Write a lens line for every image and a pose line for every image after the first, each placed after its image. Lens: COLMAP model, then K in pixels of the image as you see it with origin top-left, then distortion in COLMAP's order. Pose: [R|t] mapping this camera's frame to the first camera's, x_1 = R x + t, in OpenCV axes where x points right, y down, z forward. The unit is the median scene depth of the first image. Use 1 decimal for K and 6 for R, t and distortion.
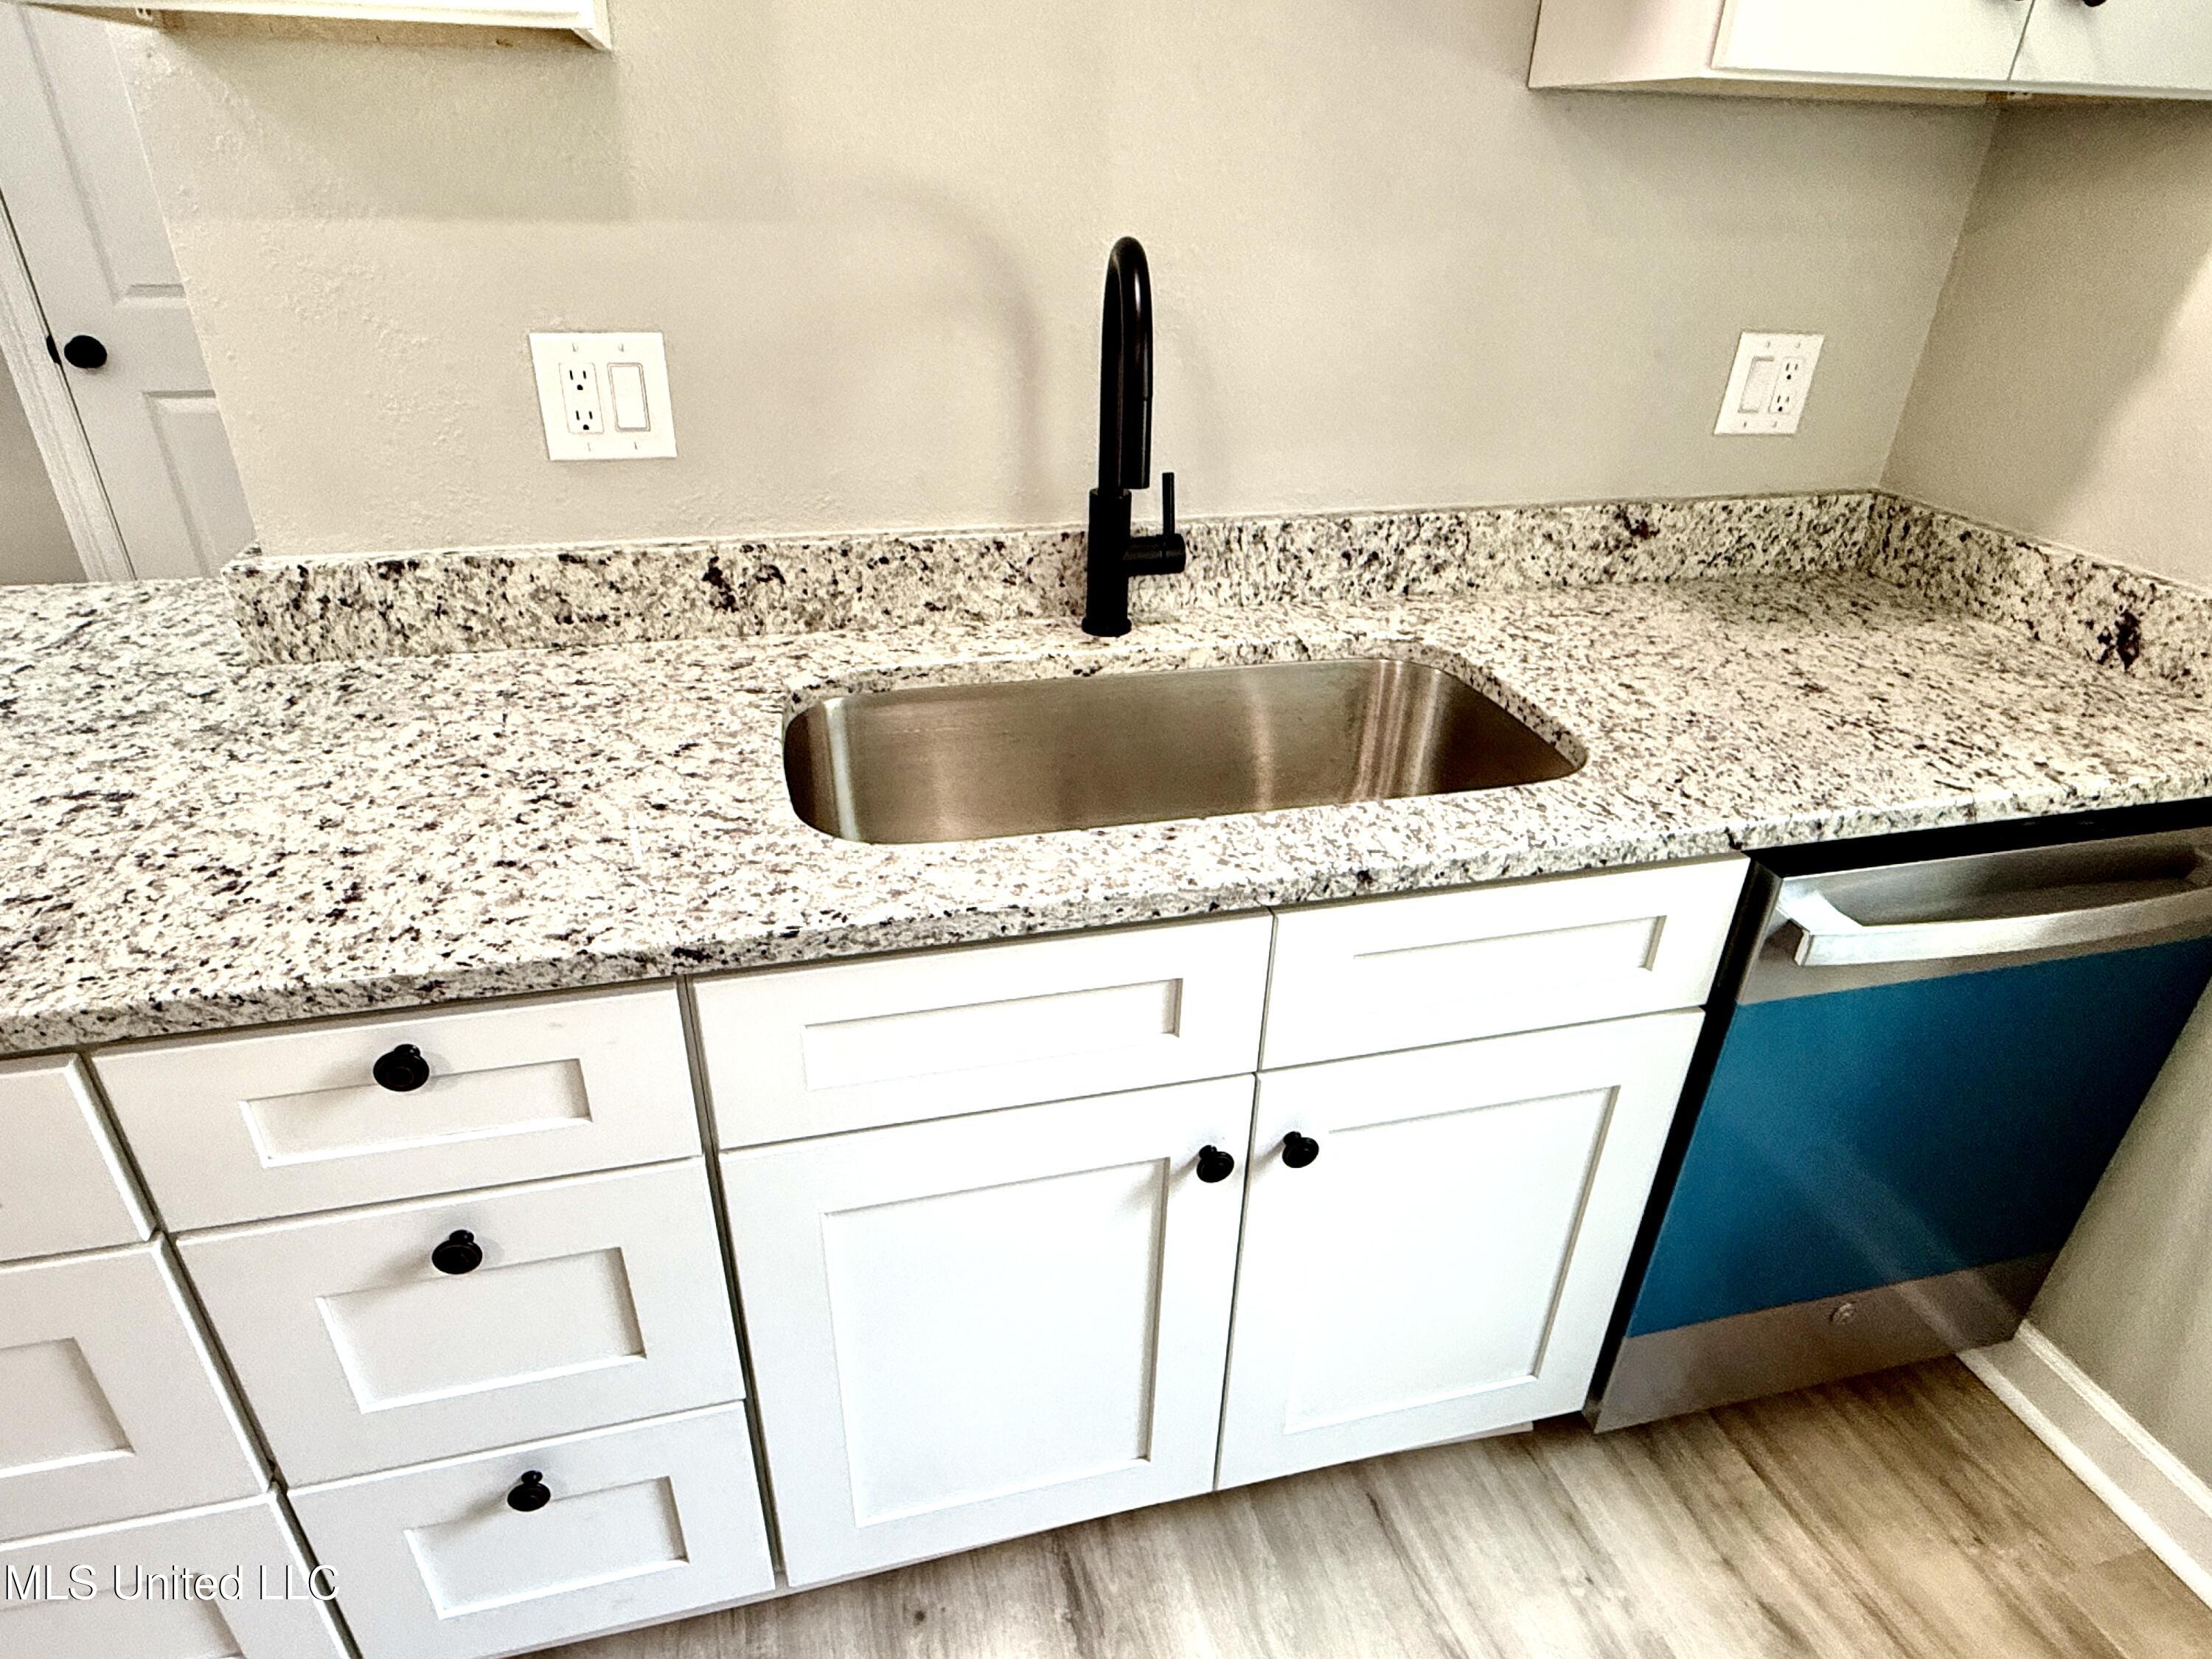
lens RADIAL K [[1272.4, 0, 1098.9], [0, 1272.4, 840.1], [0, 0, 1]] dist [-0.000222, 0.001094]
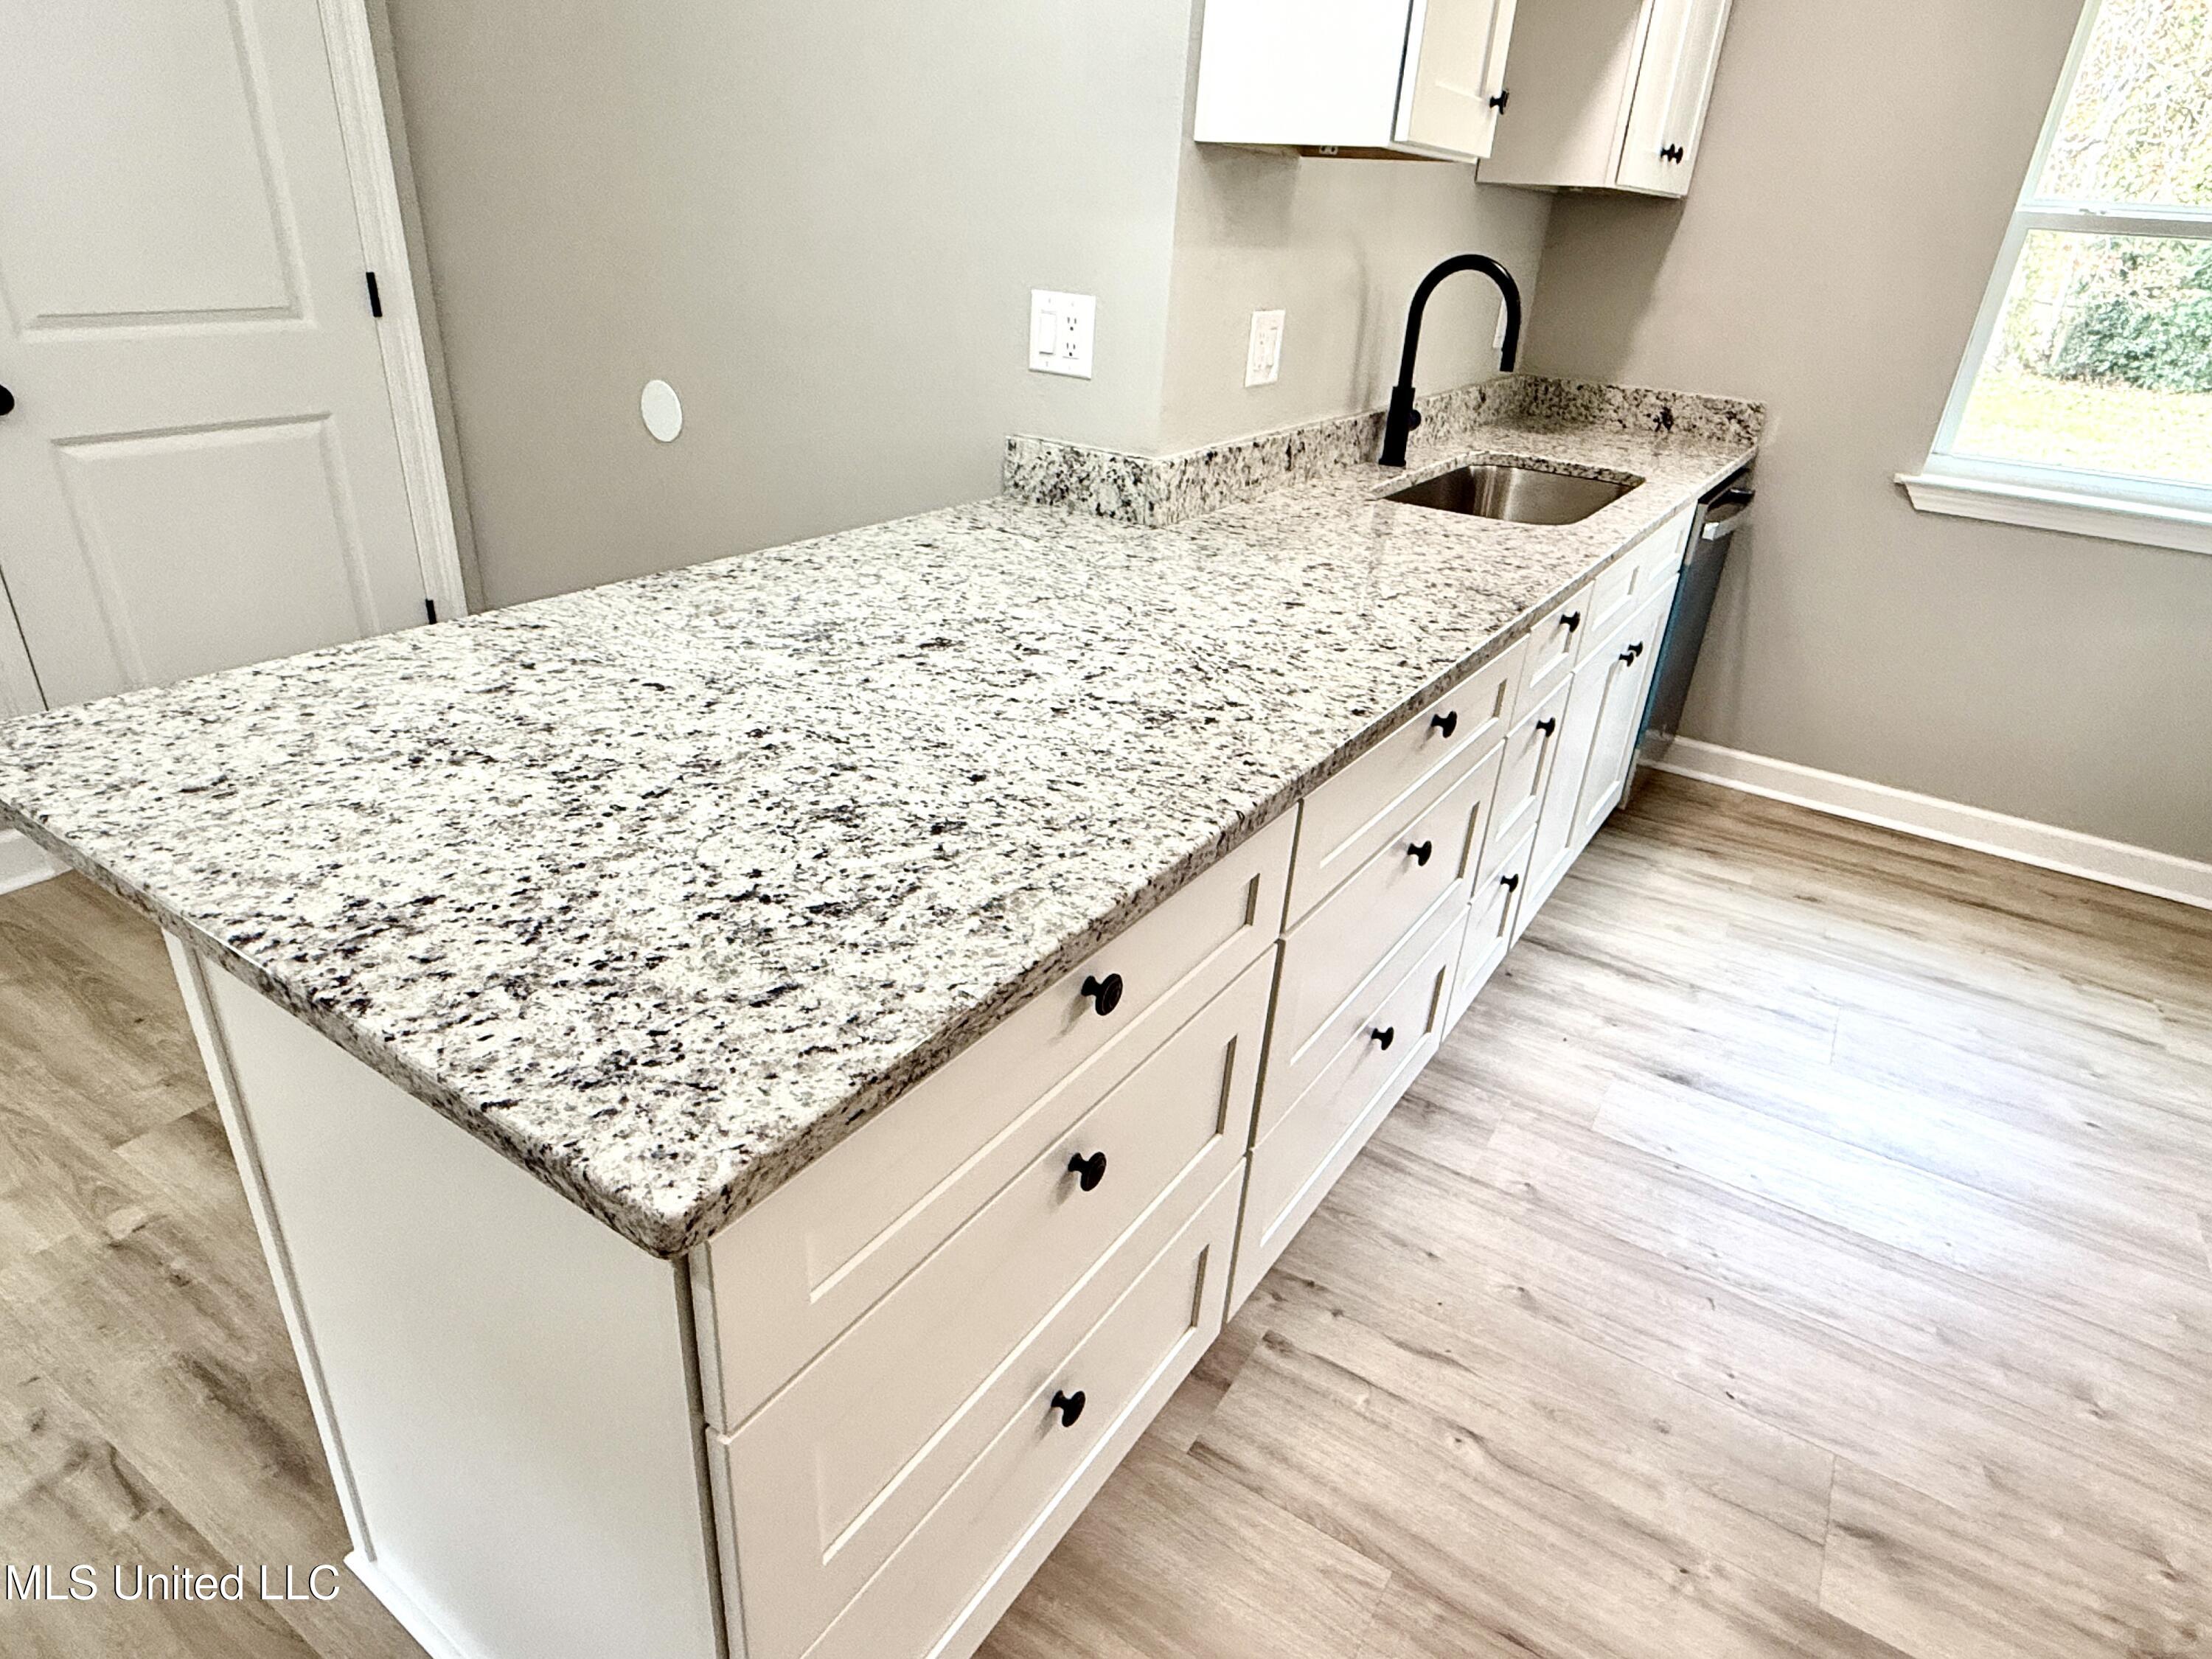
lens RADIAL K [[1272.4, 0, 1098.9], [0, 1272.4, 840.1], [0, 0, 1]] dist [-0.000222, 0.001094]
pose [[0.738086, -0.288686, 0.609828, -1.702676], [0.292051, 0.951477, 0.096945, 0.053724], [-0.608224, 0.106547, 0.786582, -0.148714]]
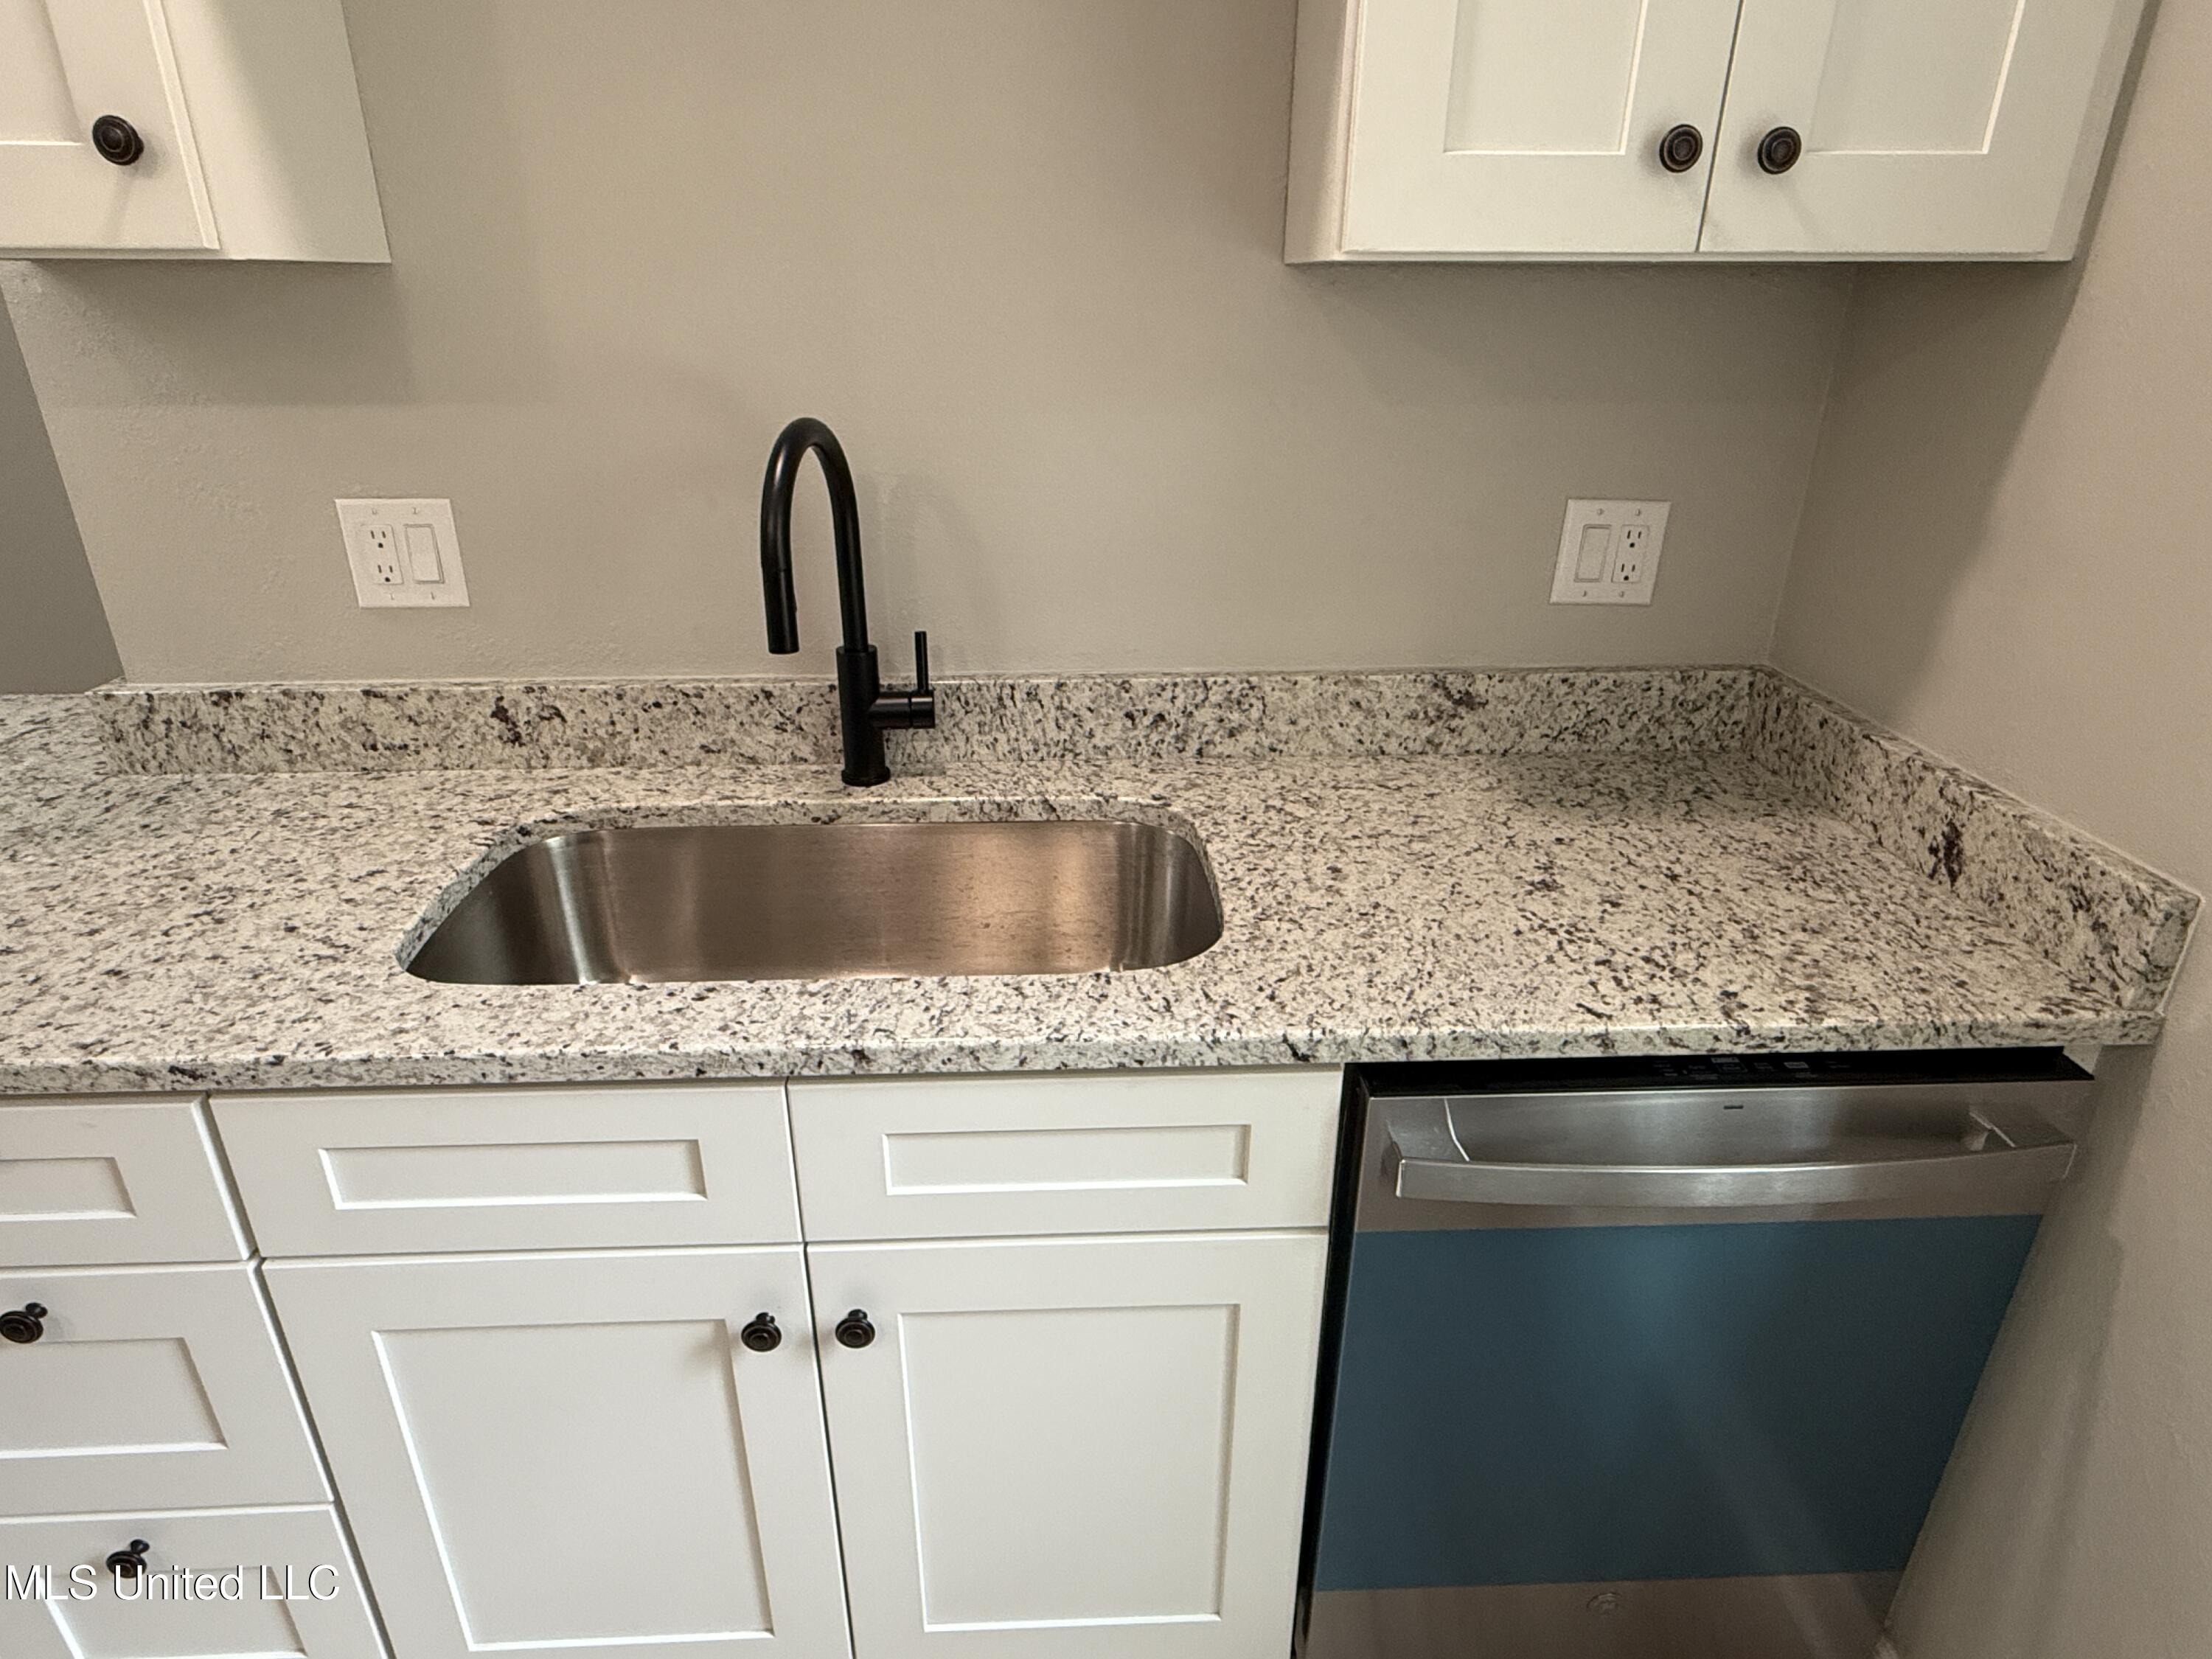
lens RADIAL K [[1272.4, 0, 1098.9], [0, 1272.4, 840.1], [0, 0, 1]] dist [-0.000222, 0.001094]
pose [[0.978715, 0.061319, -0.195848, 0.418593], [-0.078028, 0.993835, -0.078767, -0.054119], [0.189810, 0.092372, 0.977466, 0.042949]]
